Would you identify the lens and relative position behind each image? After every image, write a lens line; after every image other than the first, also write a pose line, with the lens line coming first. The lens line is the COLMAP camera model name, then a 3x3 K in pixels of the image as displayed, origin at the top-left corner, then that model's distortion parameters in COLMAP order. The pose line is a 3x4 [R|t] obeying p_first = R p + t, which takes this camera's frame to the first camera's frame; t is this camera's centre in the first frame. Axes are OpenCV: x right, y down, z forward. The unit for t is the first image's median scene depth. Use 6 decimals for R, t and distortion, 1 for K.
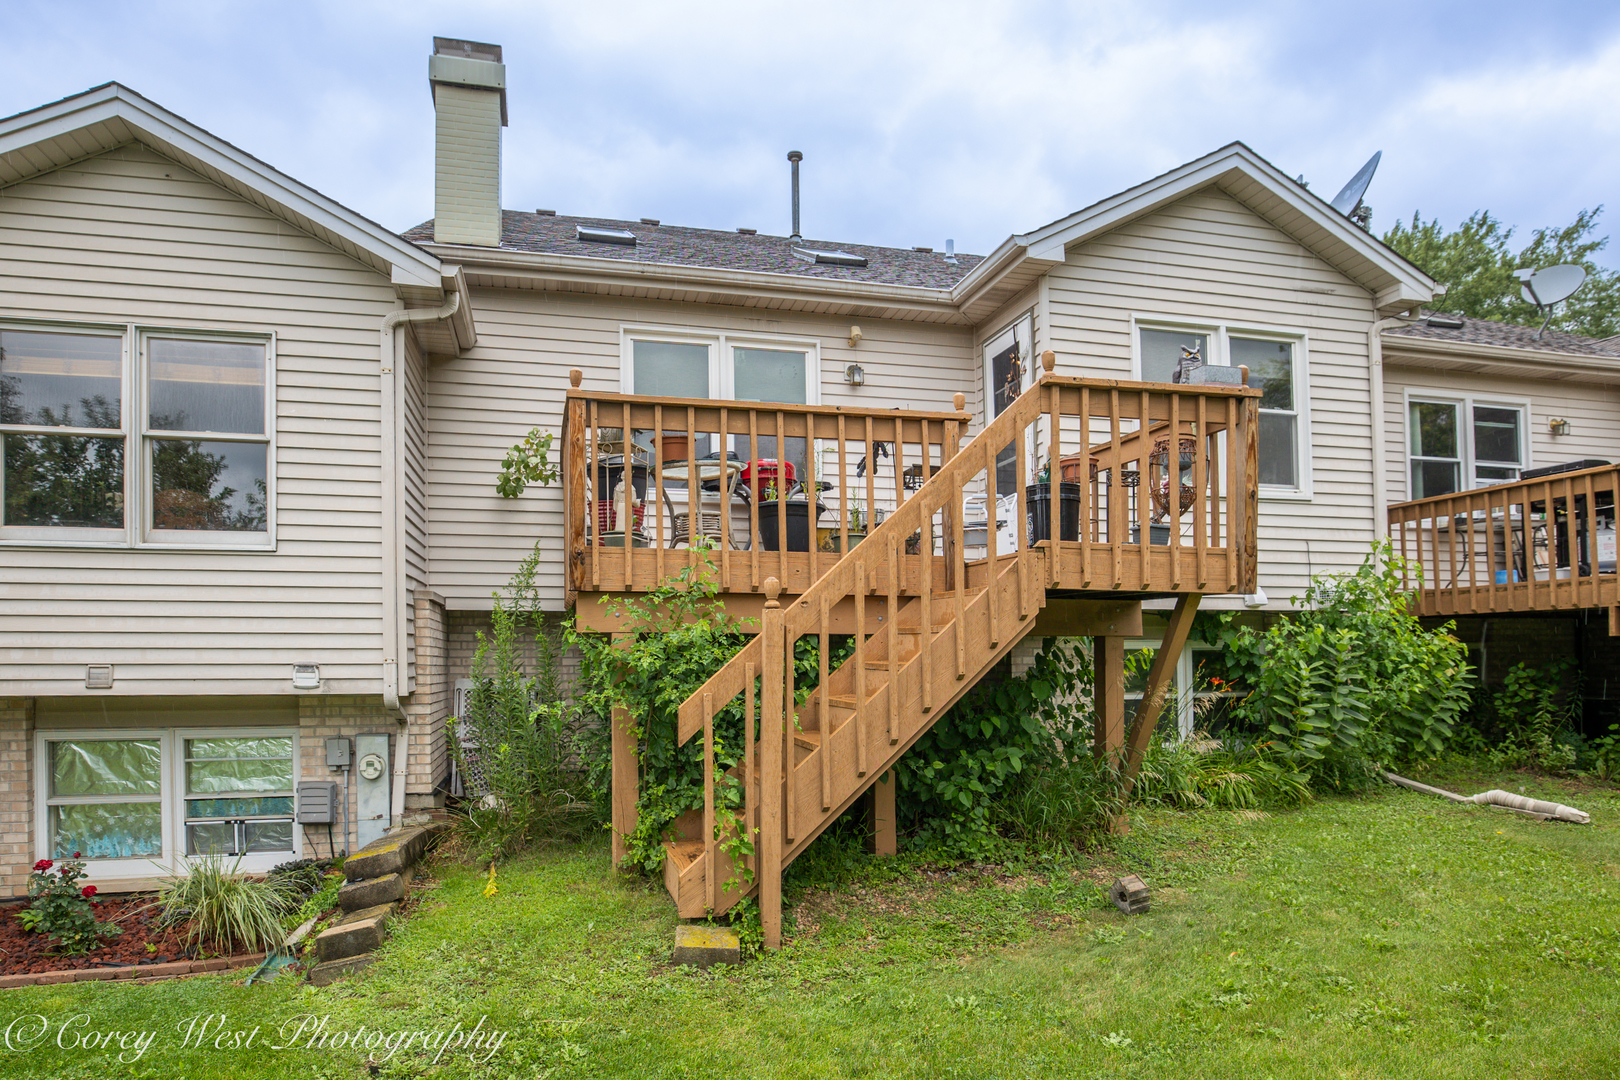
lens RADIAL K [[710.2, 0, 804.9], [0, 710.2, 621.8], [0, 0, 1]] dist [-0.016670, 0.000676]
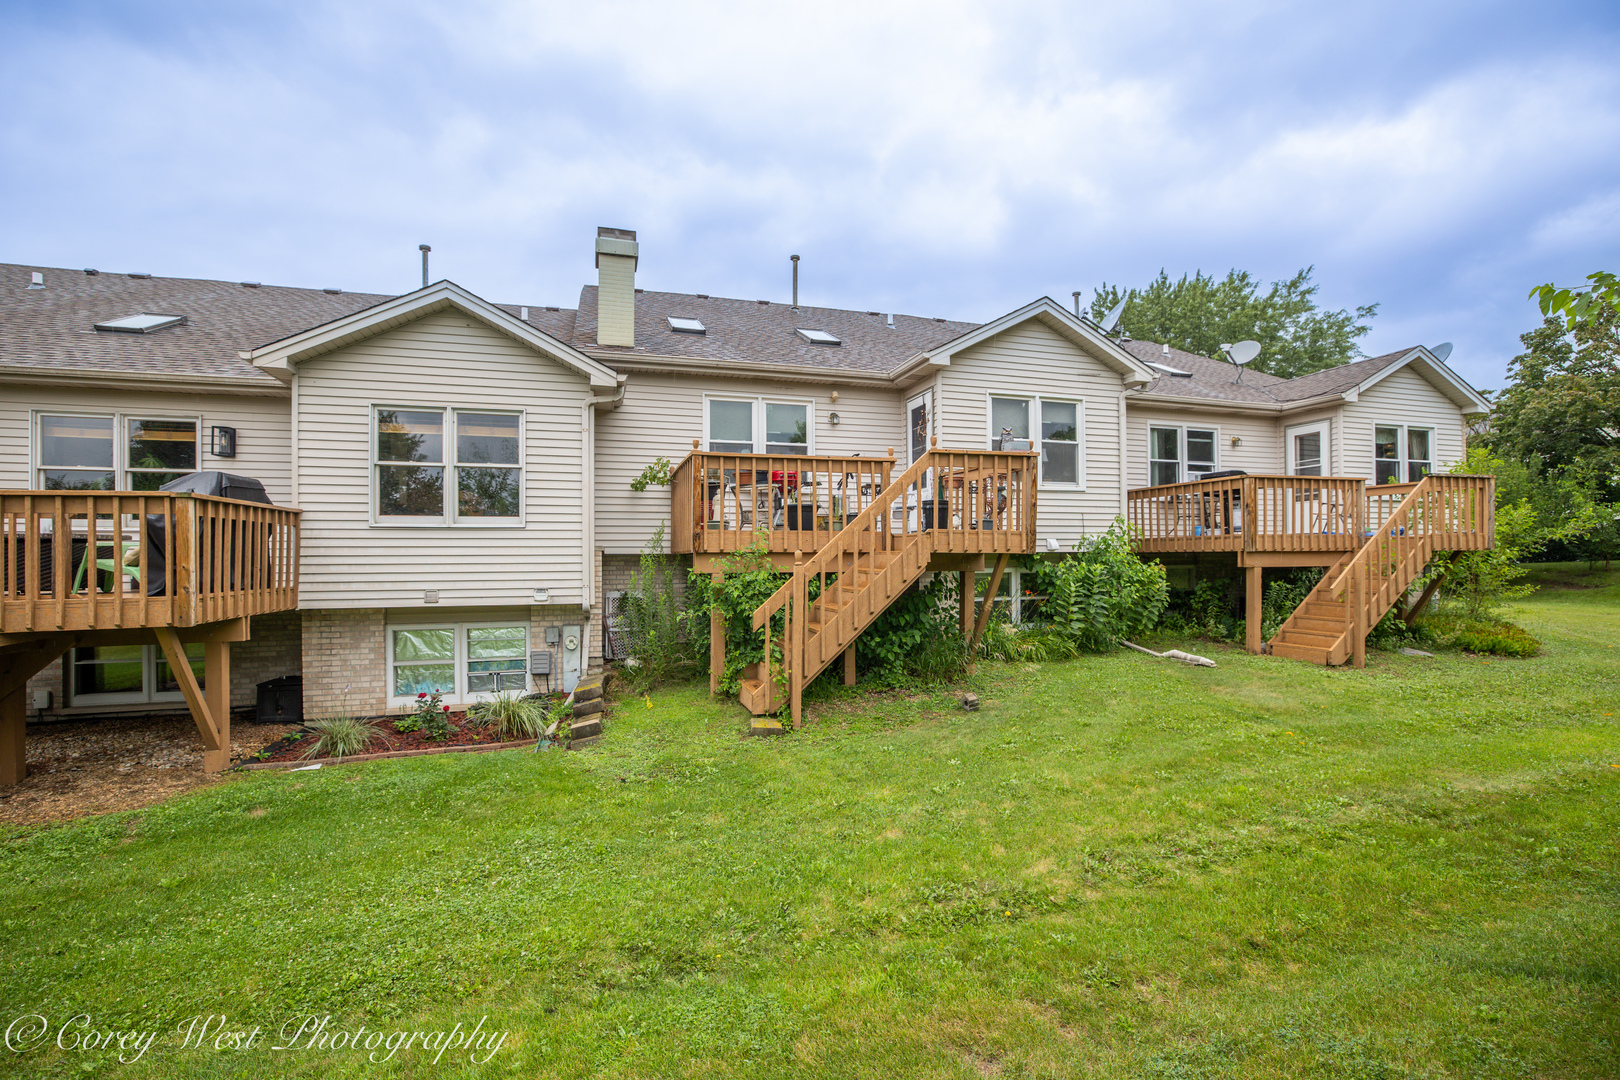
lens RADIAL K [[723.1, 0, 813.3], [0, 723.1, 505.5], [0, 0, 1]] dist [-0.019919, 0.000089]
pose [[0.996486, 0.007097, 0.083458, -0.154474], [-0.009365, 0.999597, 0.026812, -0.214765], [-0.083234, -0.027499, 0.996151, -0.942657]]
